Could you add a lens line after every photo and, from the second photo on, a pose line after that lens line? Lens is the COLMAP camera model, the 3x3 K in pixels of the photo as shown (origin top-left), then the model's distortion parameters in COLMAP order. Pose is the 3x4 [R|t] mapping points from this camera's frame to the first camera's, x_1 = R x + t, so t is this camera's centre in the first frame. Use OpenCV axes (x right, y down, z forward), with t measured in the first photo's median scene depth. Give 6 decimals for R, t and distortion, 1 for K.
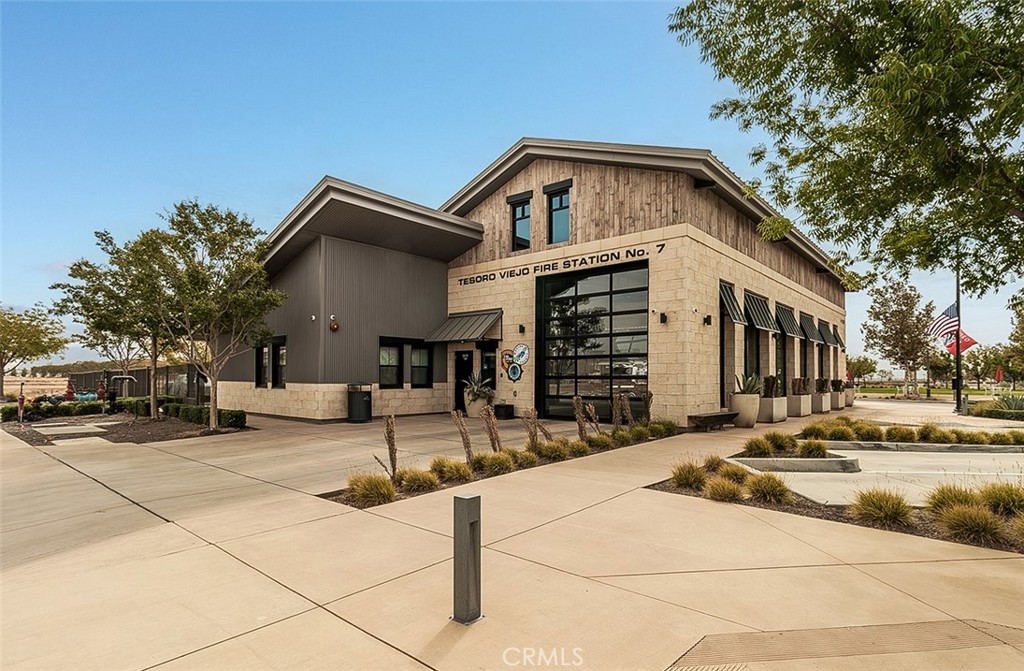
lens RADIAL K [[518.8, 0, 512.0], [0, 518.8, 369.0], [0, 0, 1]] dist [-0.000479, -0.000014]
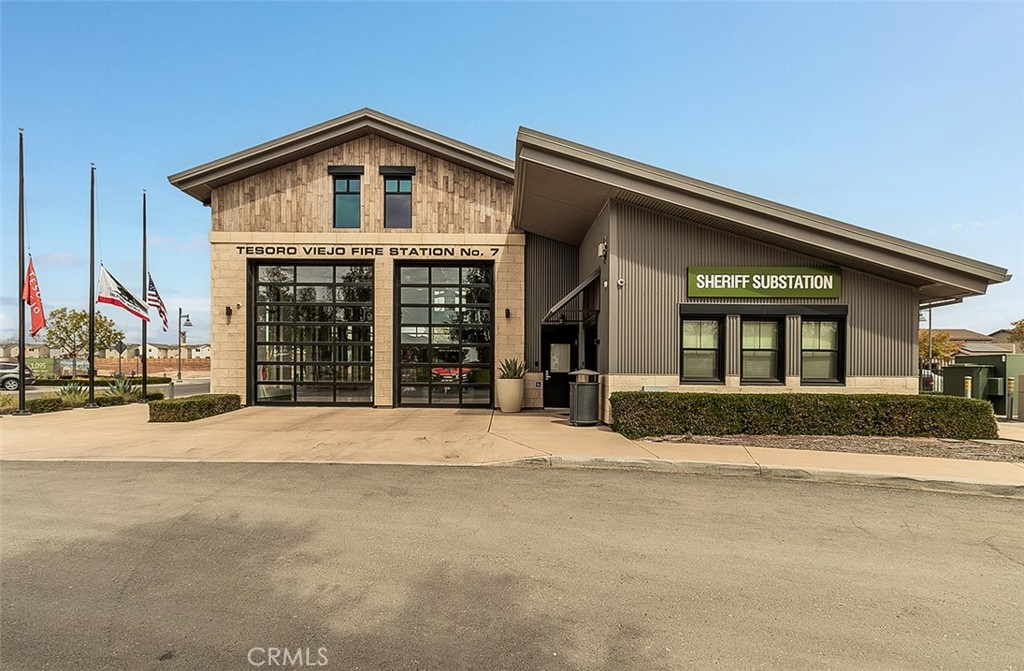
lens RADIAL K [[433.0, 0, 512.0], [0, 433.0, 368.6], [0, 0, 1]] dist [-0.000013, -0.000034]
pose [[0.764098, 0.001708, 0.645098, -0.268891], [-0.017424, 0.999686, 0.017991, 0.004940], [-0.644865, -0.024987, 0.763888, 0.219111]]
